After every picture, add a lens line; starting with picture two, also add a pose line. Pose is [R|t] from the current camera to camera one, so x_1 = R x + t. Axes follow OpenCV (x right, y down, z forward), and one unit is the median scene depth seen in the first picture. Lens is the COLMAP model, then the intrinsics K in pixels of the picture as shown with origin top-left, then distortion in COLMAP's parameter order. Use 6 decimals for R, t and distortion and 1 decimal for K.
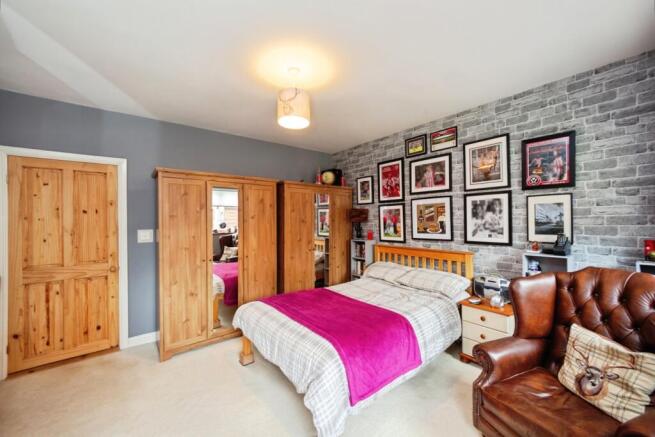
lens RADIAL K [[255.1, 0, 327.5], [0, 255.1, 218.5], [0, 0, 1]] dist [0.000562, -0.000024]
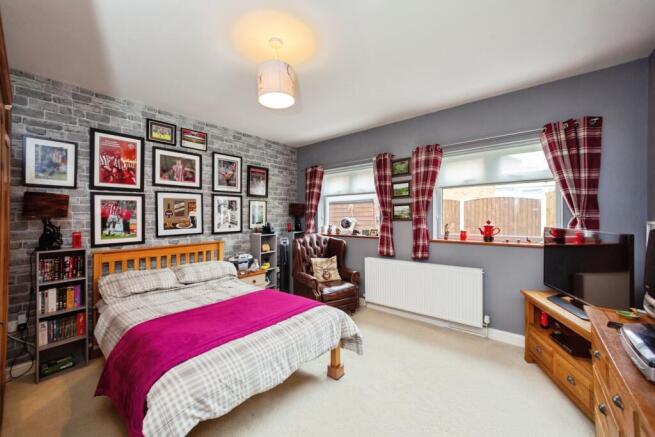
lens RADIAL K [[255.1, 0, 327.5], [0, 255.1, 218.5], [0, 0, 1]] dist [0.000562, -0.000024]
pose [[-0.193429, 0.018037, 0.980948, -0.676225], [0.022853, 0.999643, -0.013874, 0.046155], [-0.980848, 0.019734, -0.193773, 0.645182]]
